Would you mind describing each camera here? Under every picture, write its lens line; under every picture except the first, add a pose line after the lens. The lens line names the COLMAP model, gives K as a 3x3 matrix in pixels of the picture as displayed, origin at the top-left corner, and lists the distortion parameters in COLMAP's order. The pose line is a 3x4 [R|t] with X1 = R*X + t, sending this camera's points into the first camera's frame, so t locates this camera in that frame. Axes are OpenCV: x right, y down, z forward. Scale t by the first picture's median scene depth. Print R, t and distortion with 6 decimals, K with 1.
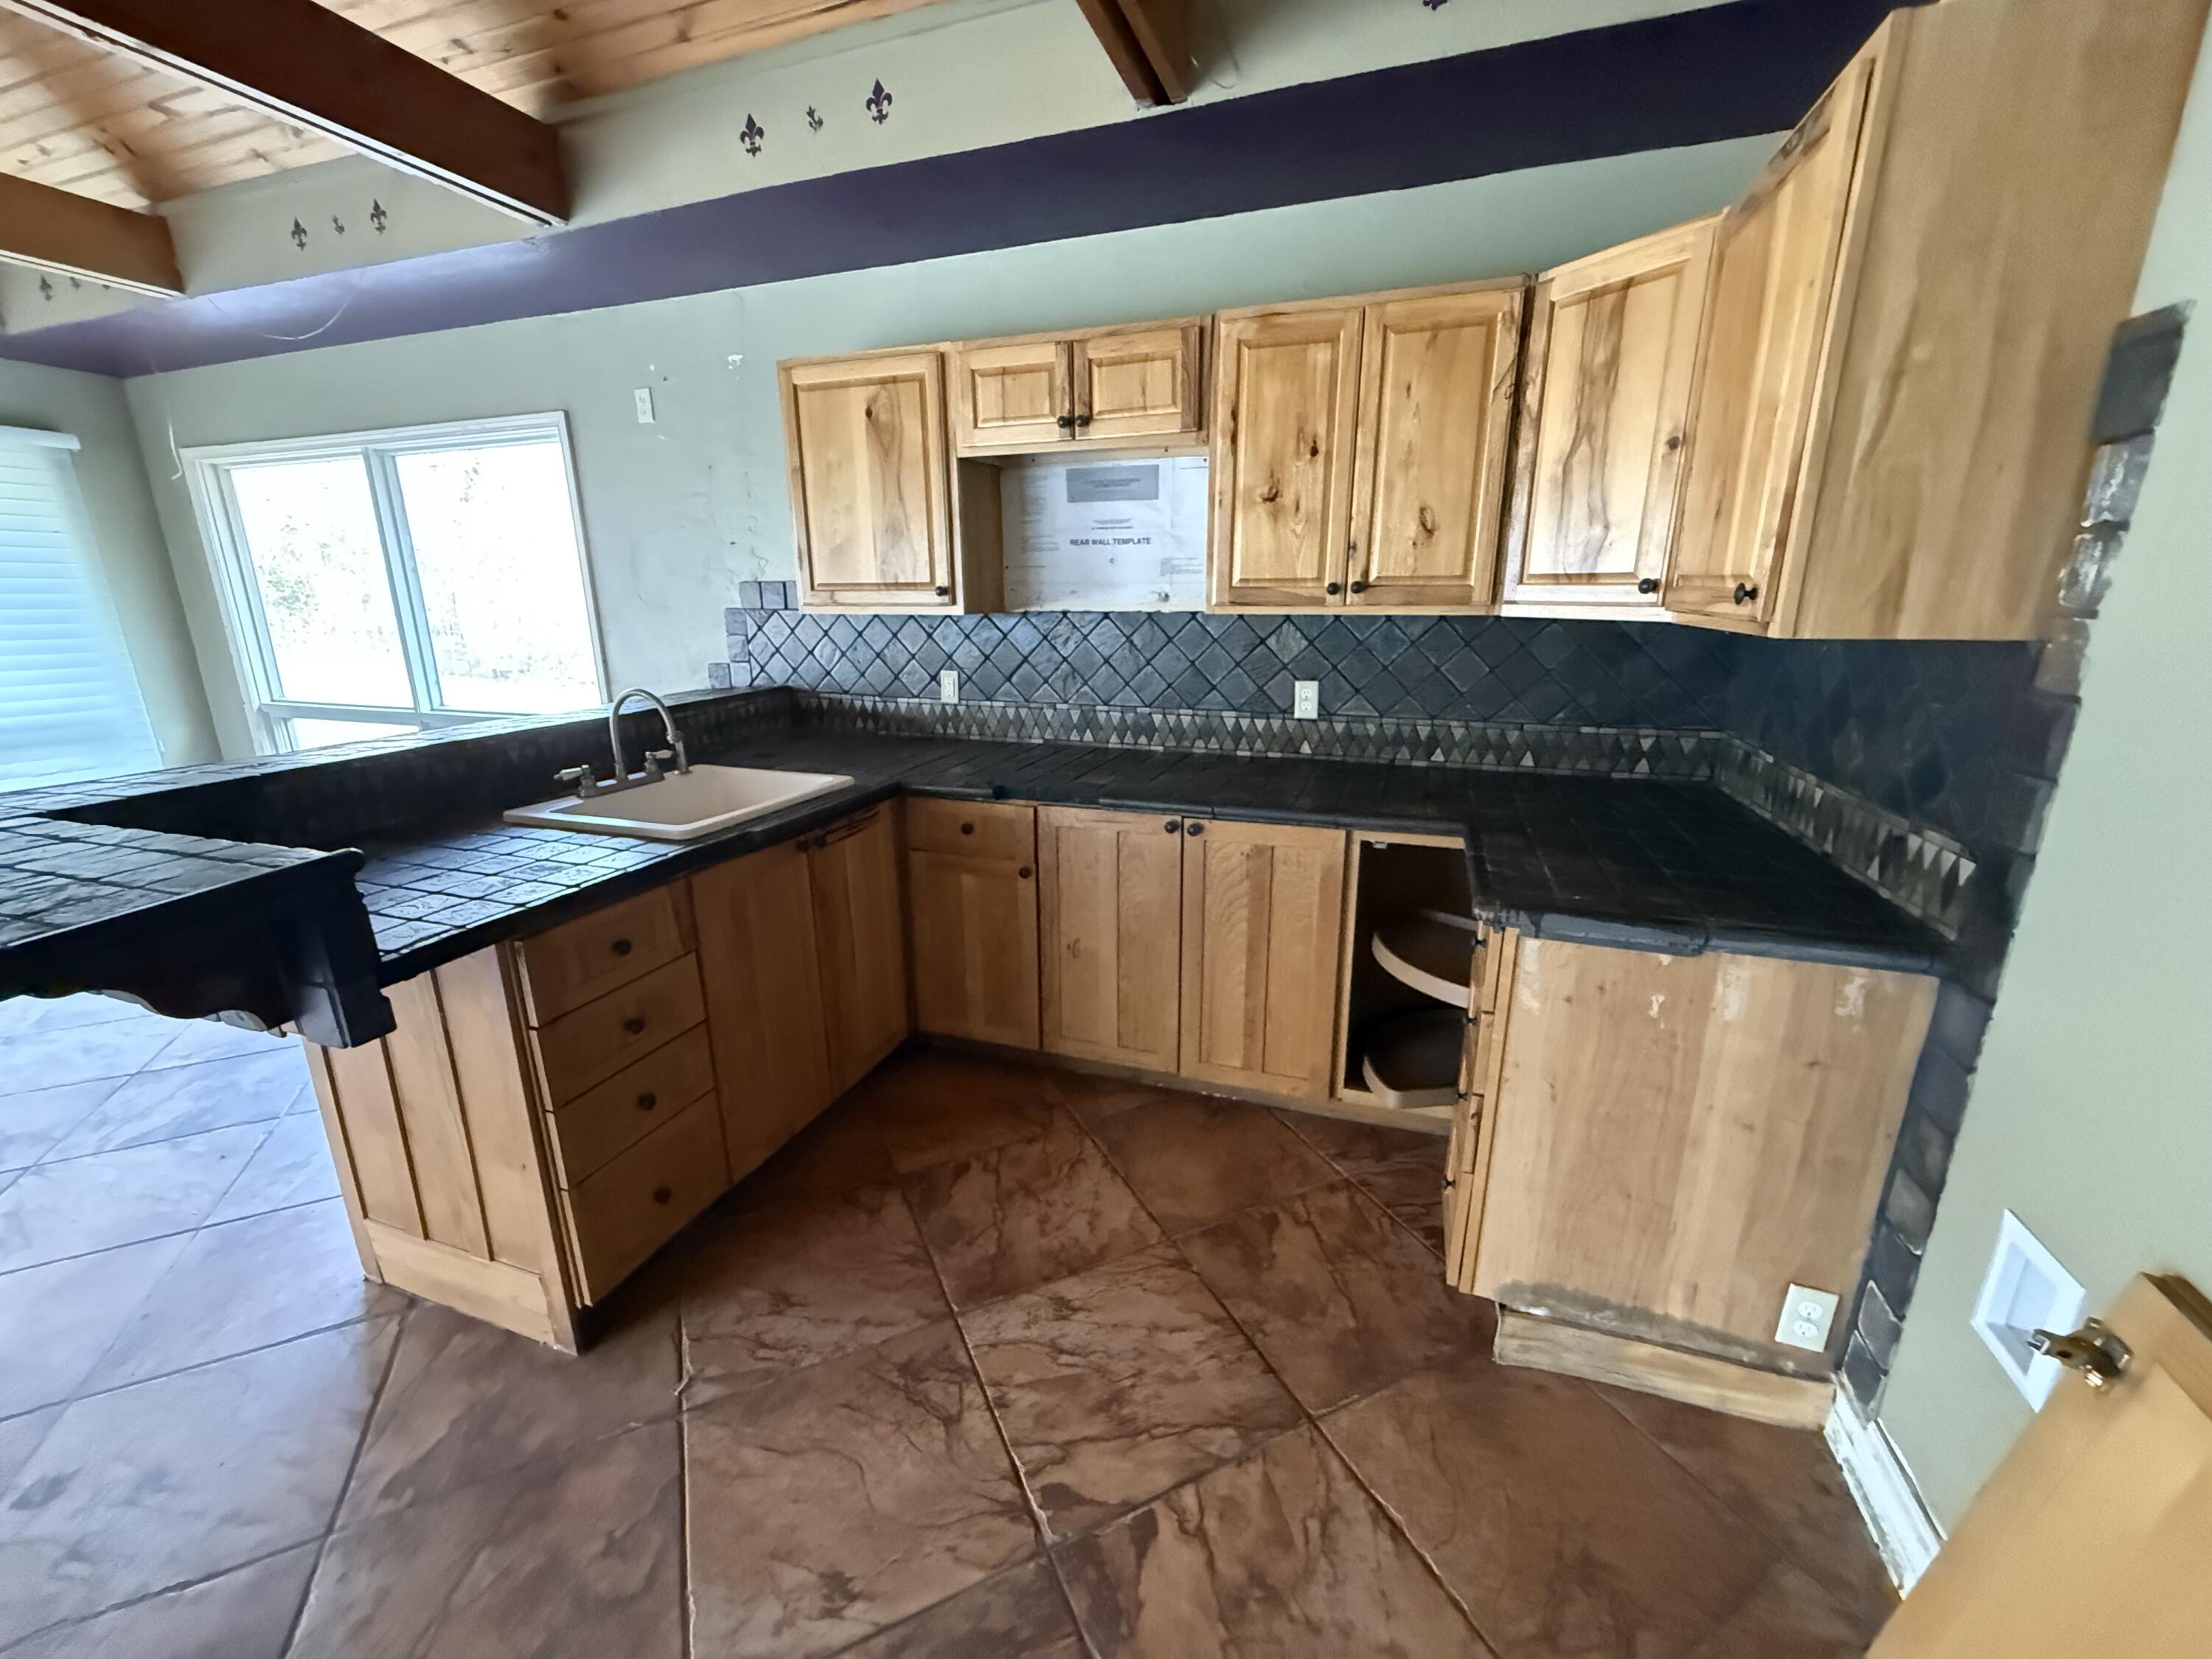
lens RADIAL K [[875.5, 0, 1102.7], [0, 875.5, 829.6], [0, 0, 1]] dist [0.000071, -0.000178]
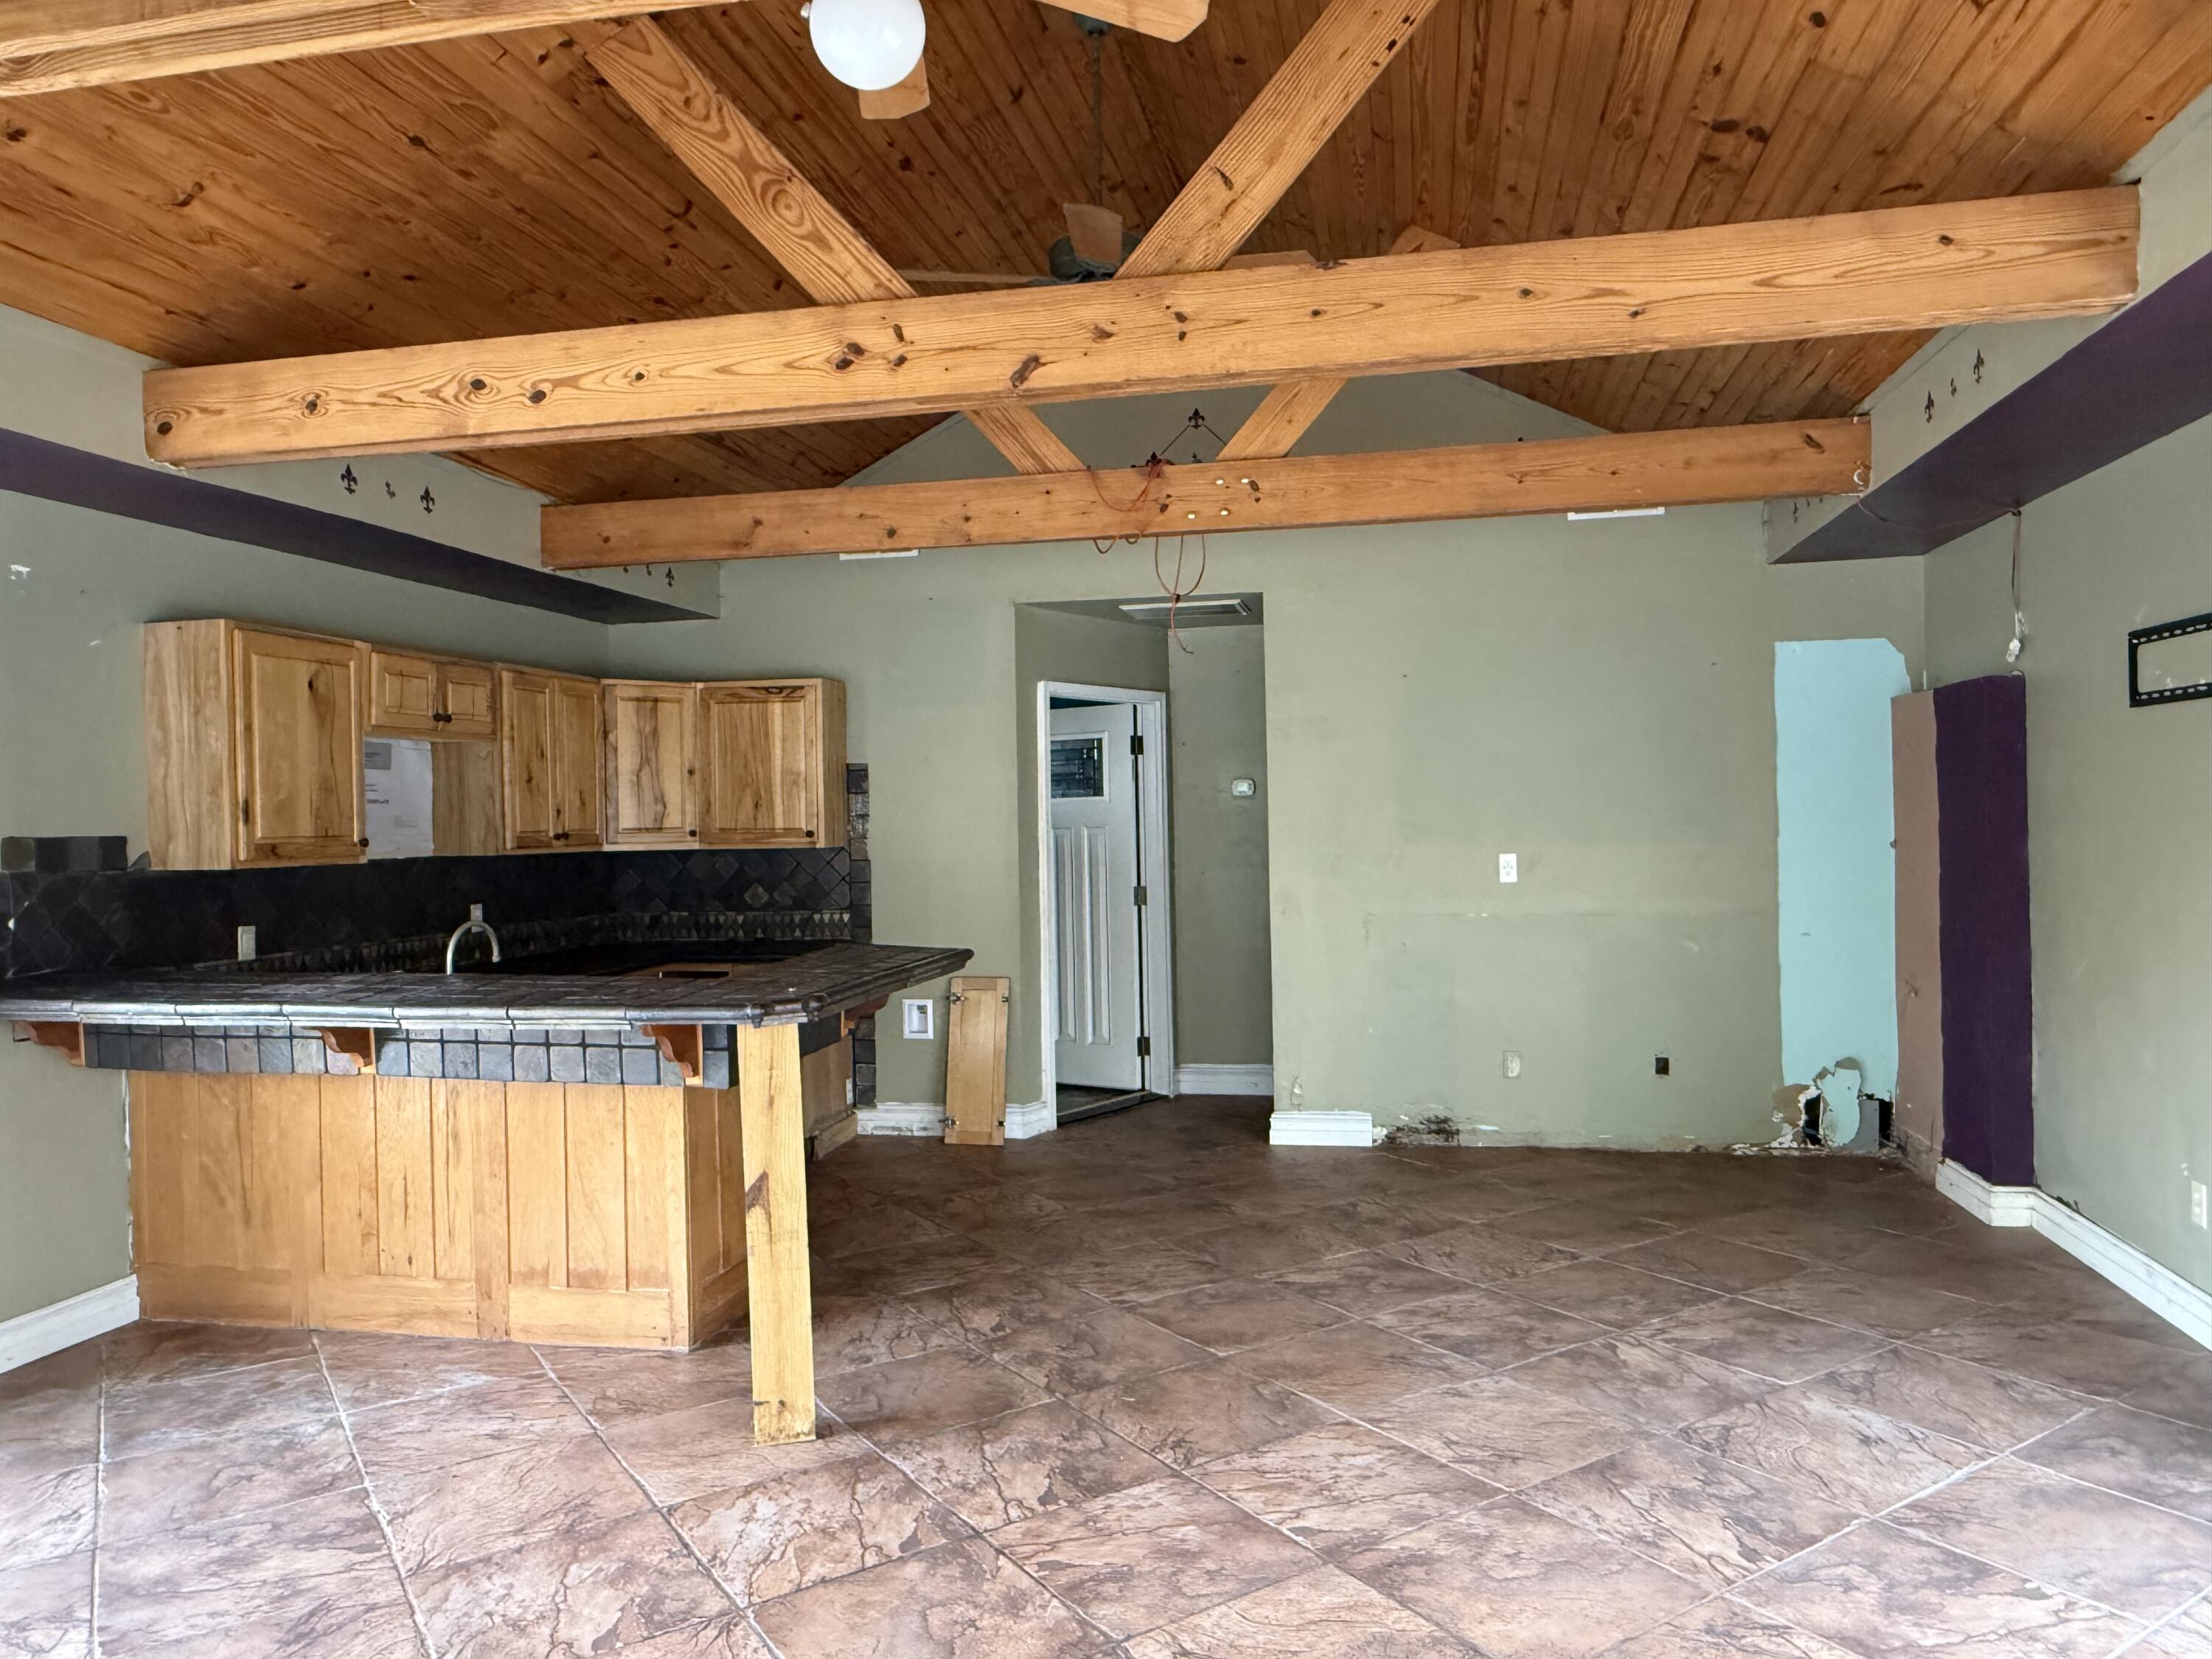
lens RADIAL K [[1487.5, 0, 1106.9], [0, 1487.5, 829.8], [0, 0, 1]] dist [0.000194, 0.000246]
pose [[-0.134406, 0.000504, 0.990926, -2.807477], [0.279577, 0.959393, 0.037432, -0.121974], [-0.950669, 0.282071, -0.129089, 0.441363]]
